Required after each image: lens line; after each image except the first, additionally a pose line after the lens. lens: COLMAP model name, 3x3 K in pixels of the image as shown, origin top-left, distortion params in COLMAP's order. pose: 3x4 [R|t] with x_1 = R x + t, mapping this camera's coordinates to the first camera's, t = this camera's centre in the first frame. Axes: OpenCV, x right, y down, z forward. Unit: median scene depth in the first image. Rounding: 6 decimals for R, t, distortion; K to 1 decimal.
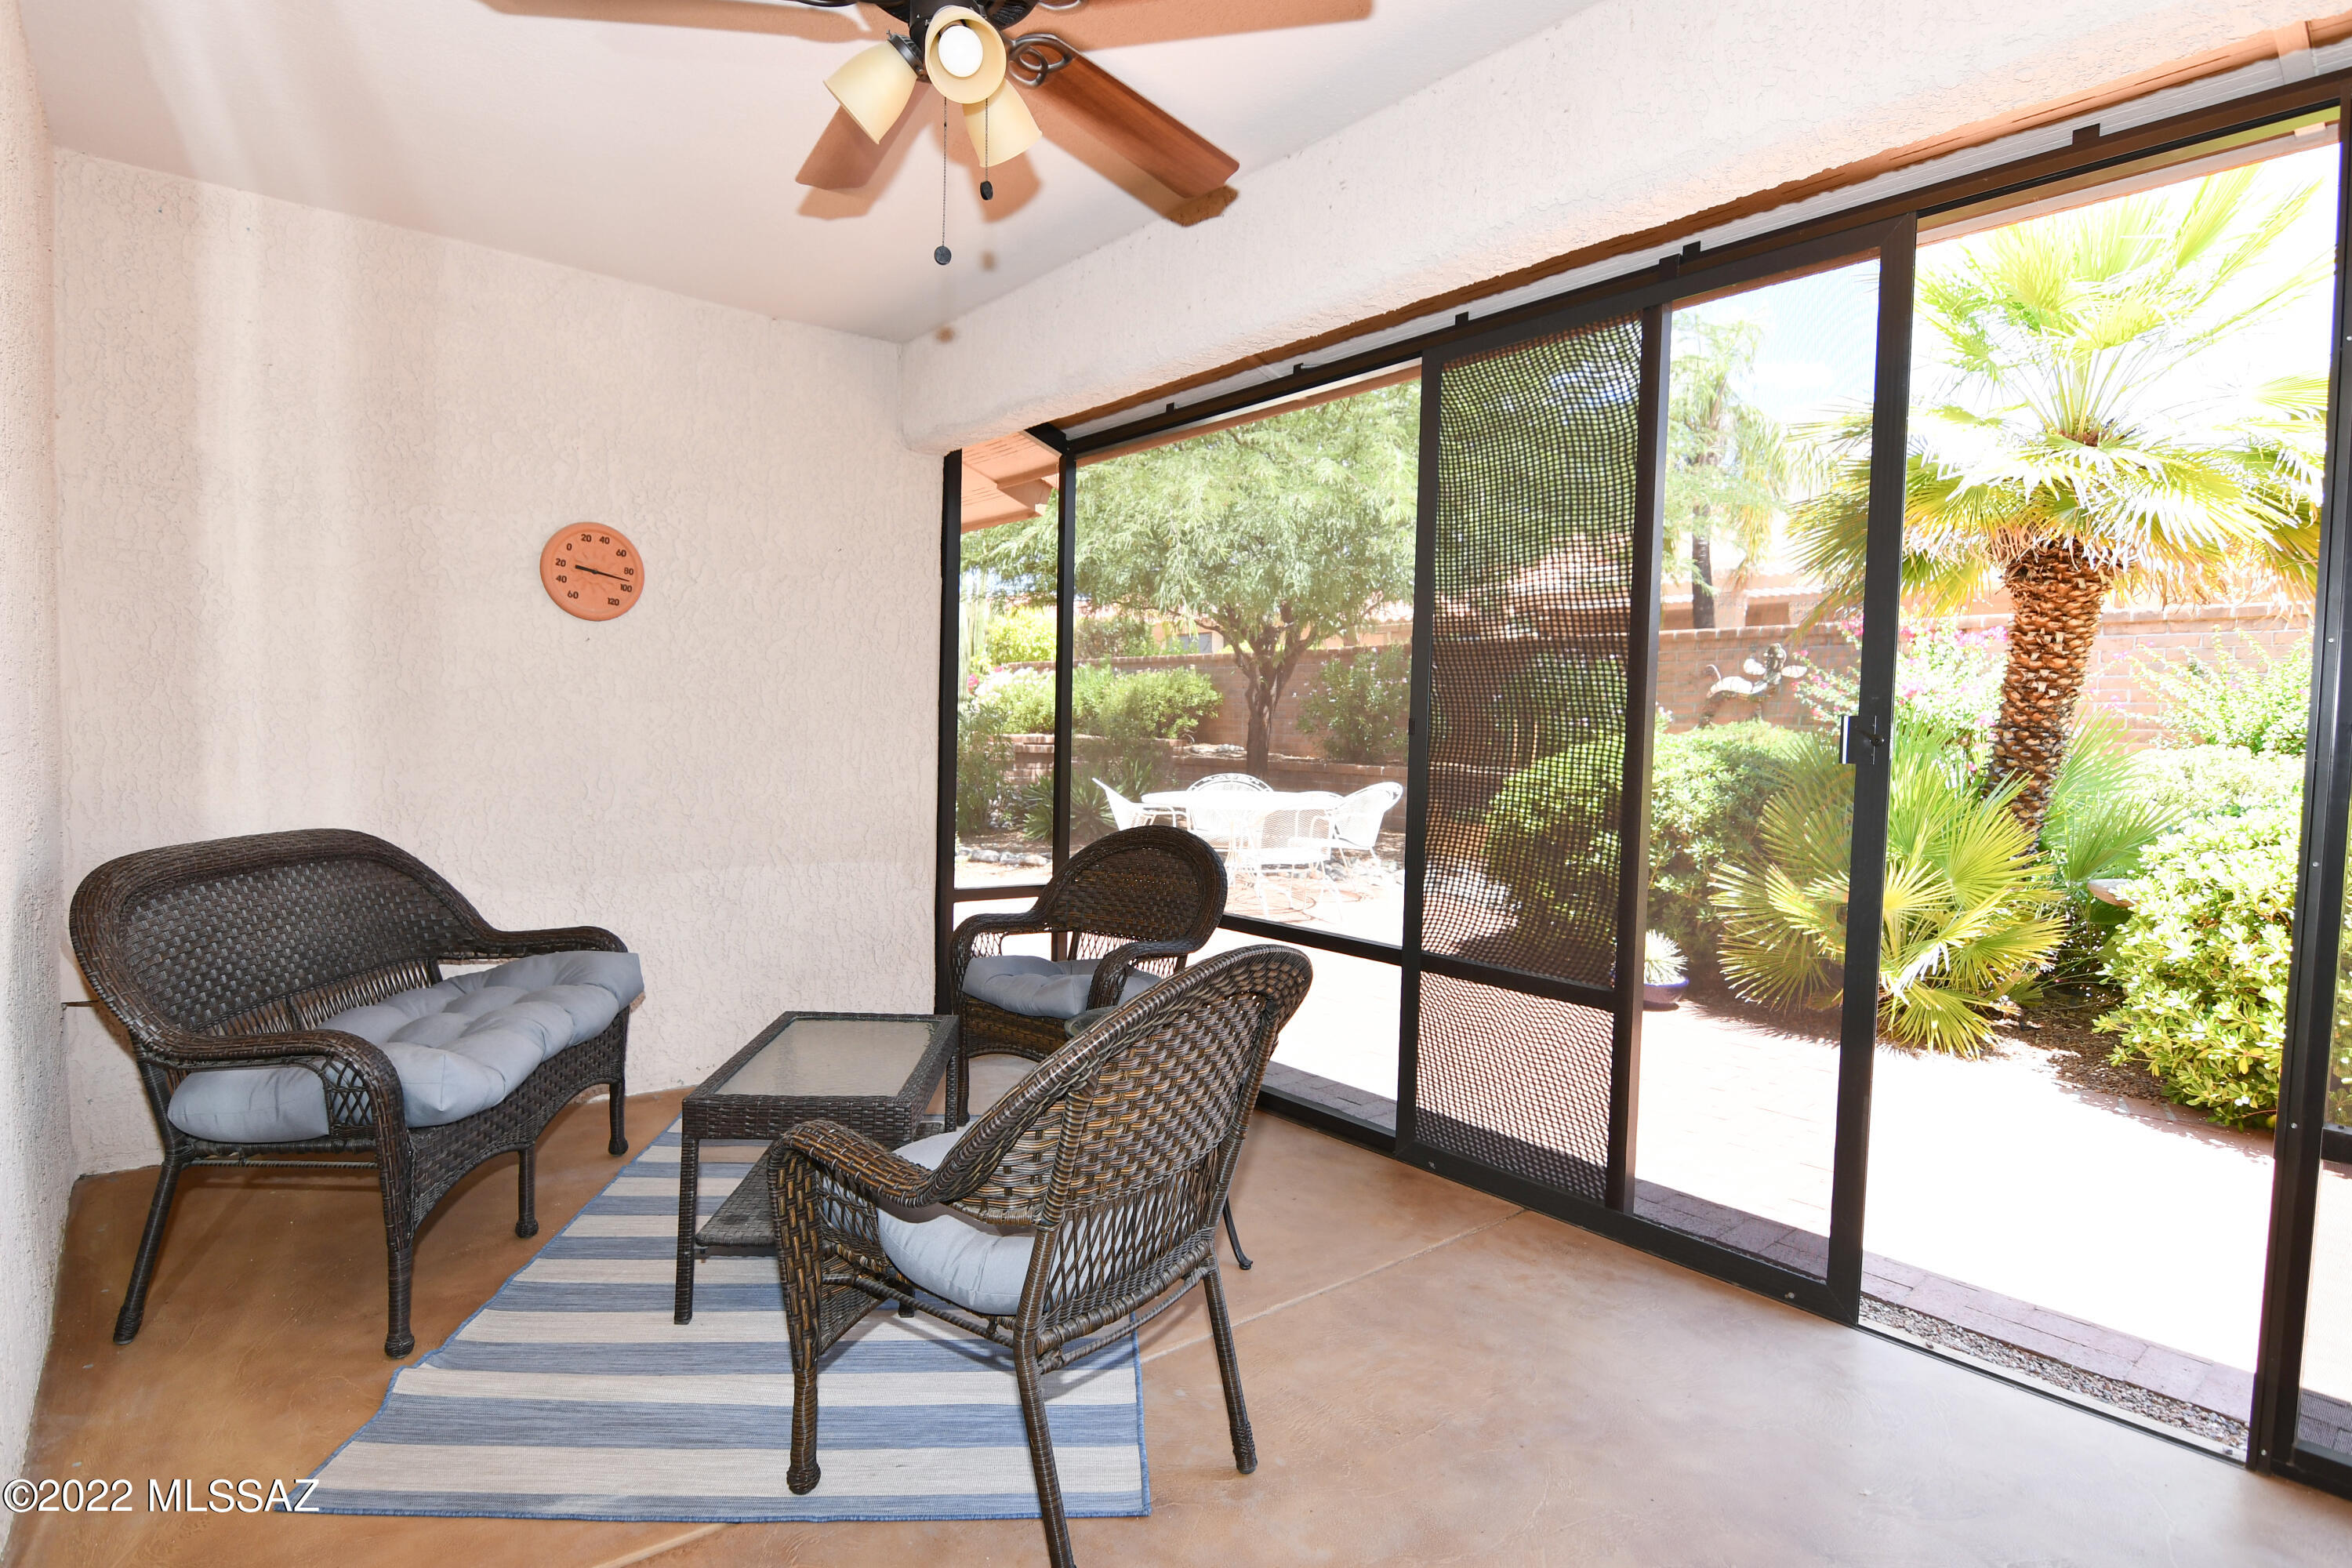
lens RADIAL K [[1209.5, 0, 1176.4], [0, 1209.5, 790.9], [0, 0, 1]] dist [-0.000996, -0.000263]
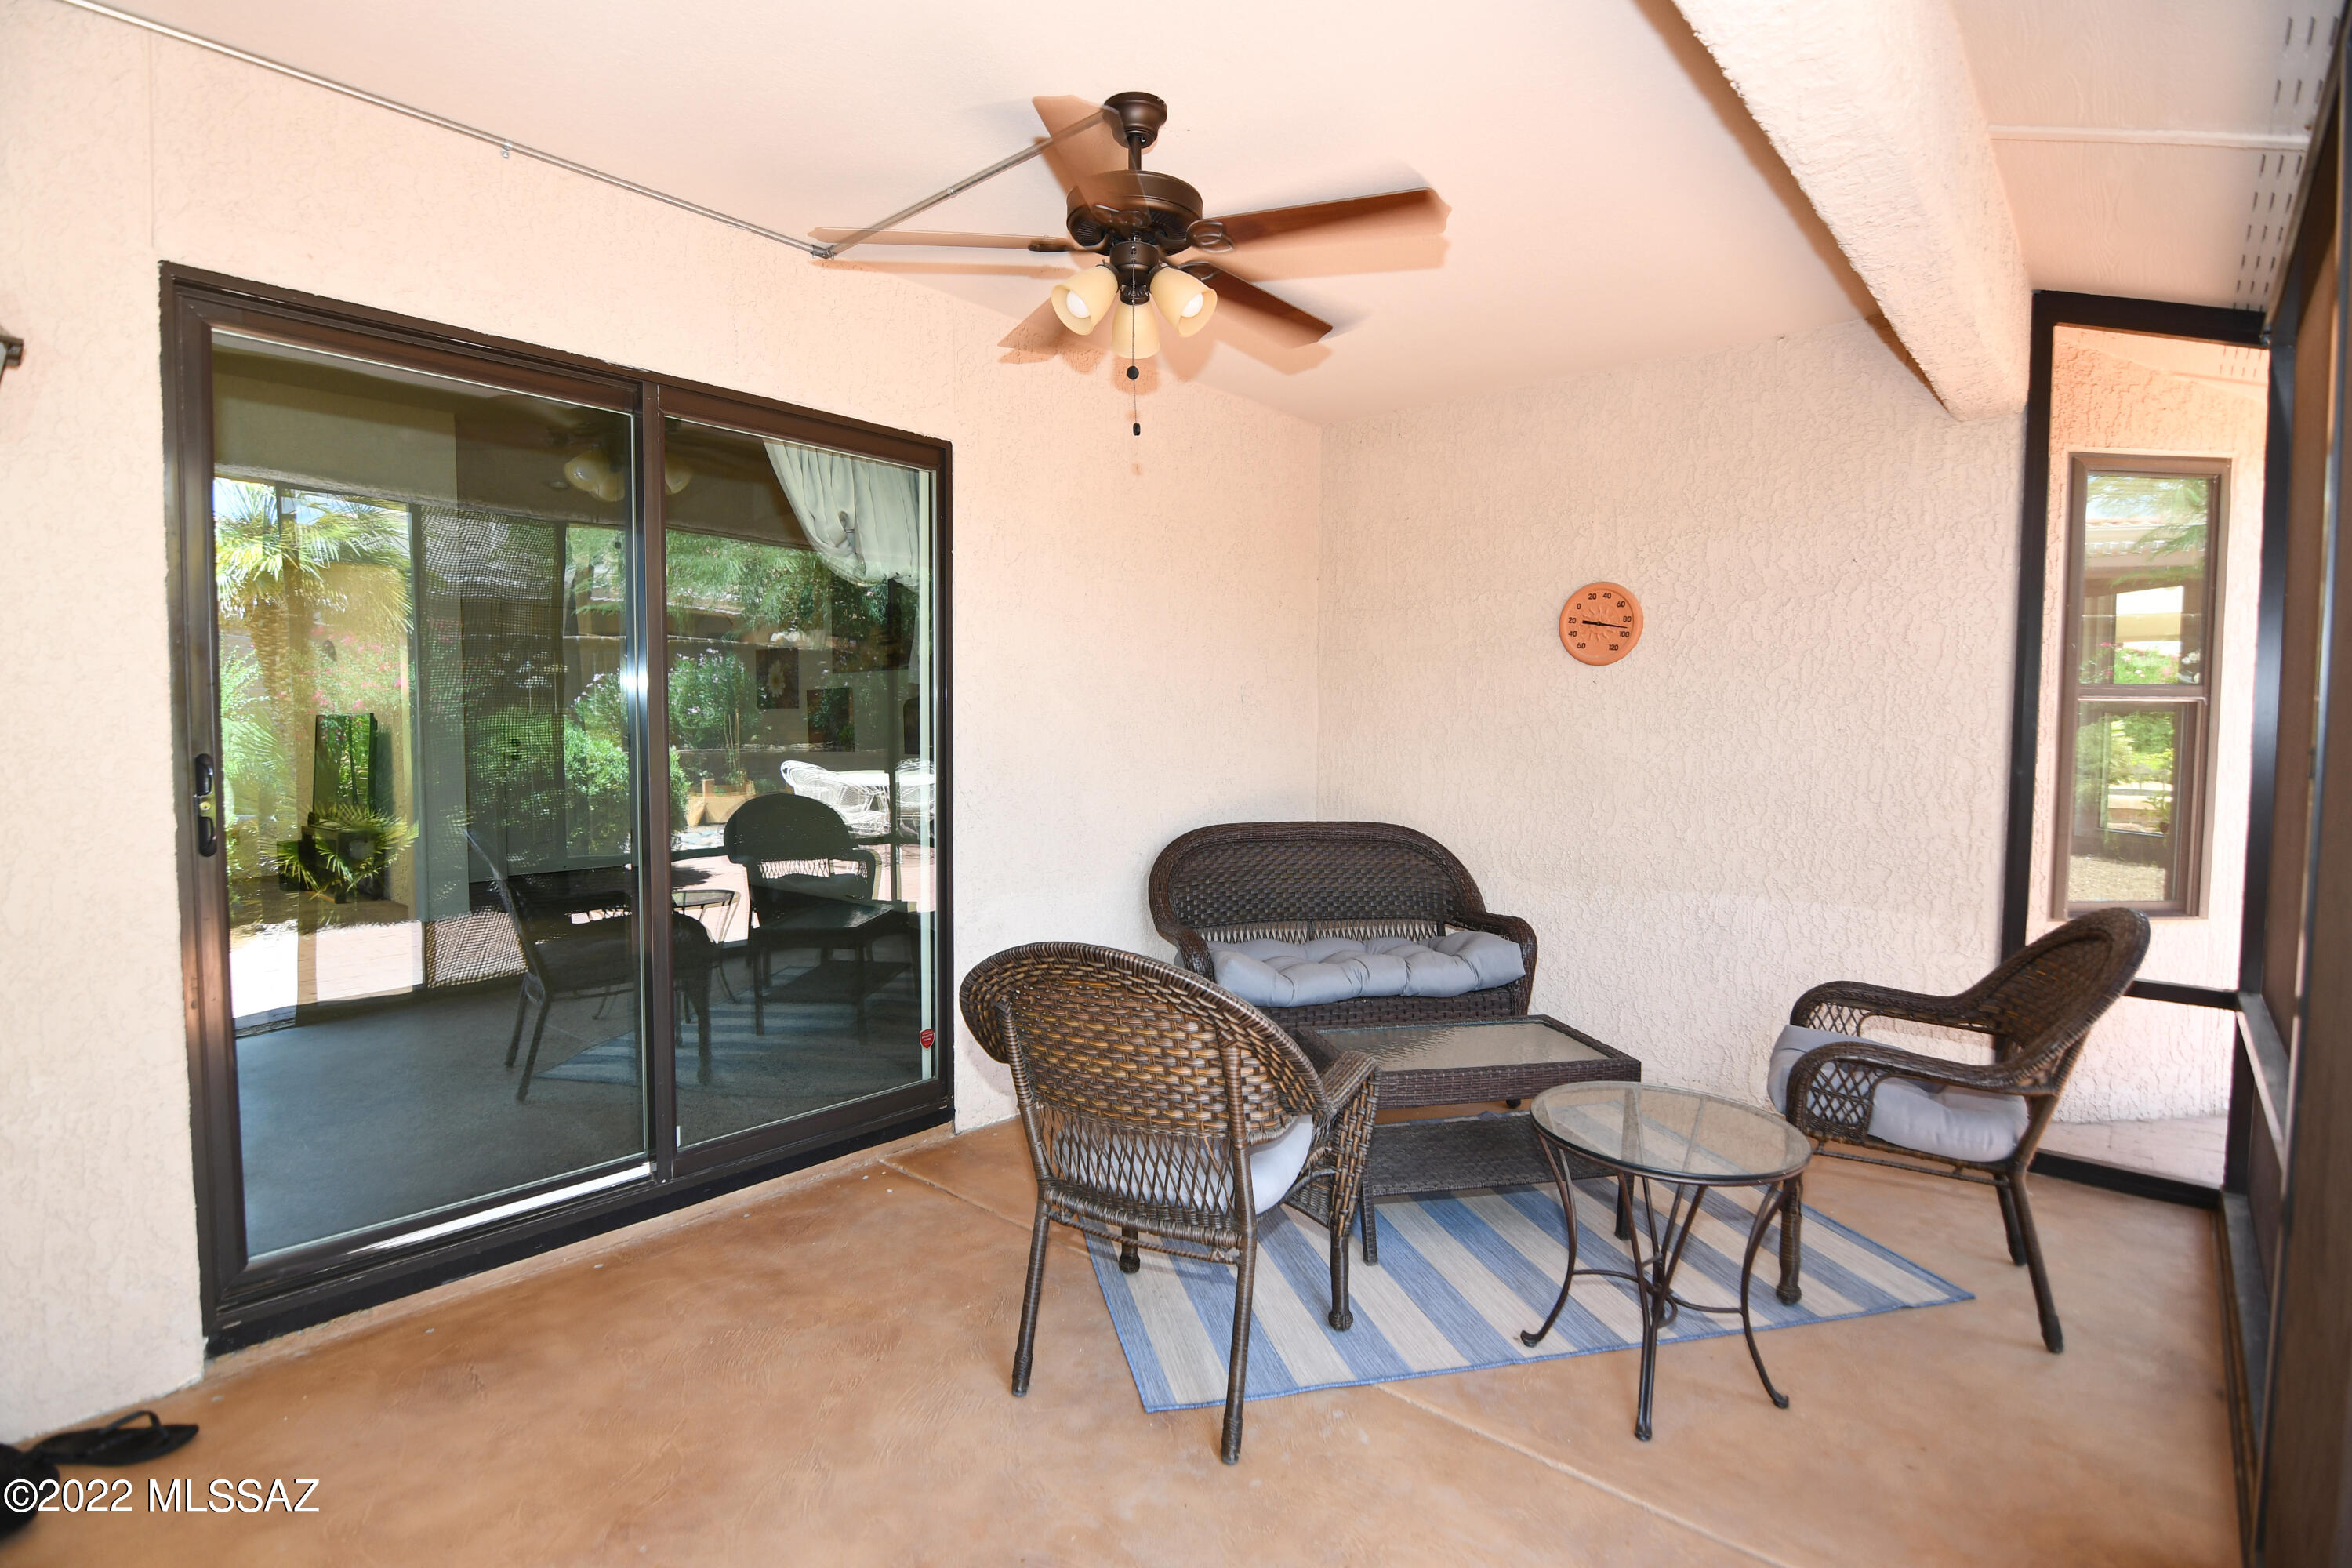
lens RADIAL K [[1142.3, 0, 1176.3], [0, 1142.3, 784.2], [0, 0, 1]] dist [-0.010763, -0.007967]
pose [[0.157849, 0.029904, -0.987010, 0.525204], [-0.050034, 0.998500, 0.022251, -0.028285], [0.986195, 0.045871, 0.159108, 0.404901]]
